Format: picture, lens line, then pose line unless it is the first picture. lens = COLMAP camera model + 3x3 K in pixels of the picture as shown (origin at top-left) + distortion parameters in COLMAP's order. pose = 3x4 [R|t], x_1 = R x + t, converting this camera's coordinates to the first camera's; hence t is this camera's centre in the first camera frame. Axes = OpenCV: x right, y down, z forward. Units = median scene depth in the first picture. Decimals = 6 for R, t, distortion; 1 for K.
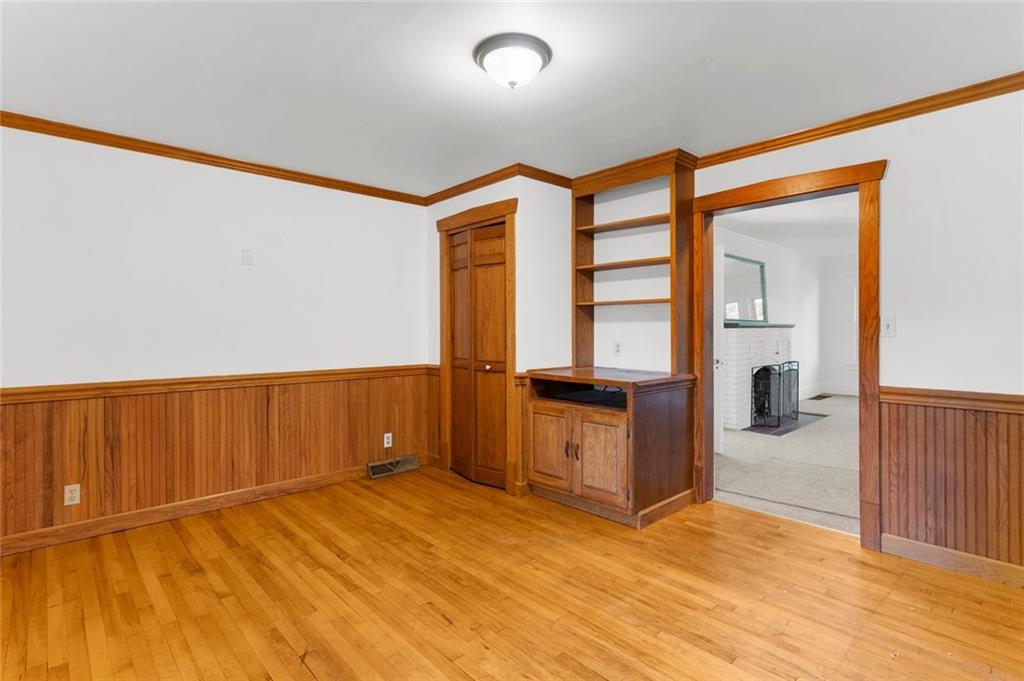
lens RADIAL K [[501.8, 0, 513.4], [0, 501.8, 330.9], [0, 0, 1]] dist [0.005294, 0.002516]
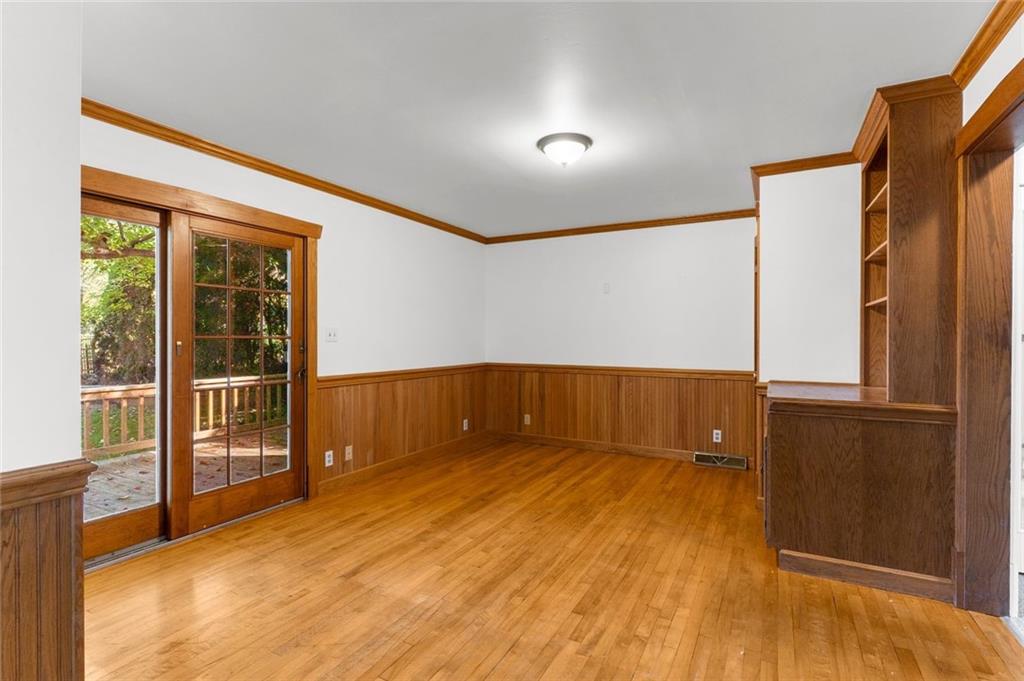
lens RADIAL K [[501.8, 0, 510.4], [0, 501.8, 340.2], [0, 0, 1]] dist [0.005294, 0.002516]
pose [[0.322628, 0.009886, -0.946474, 1.001424], [-0.005223, 0.999949, 0.008664, -0.004580], [0.946512, 0.002148, 0.322663, 0.304275]]
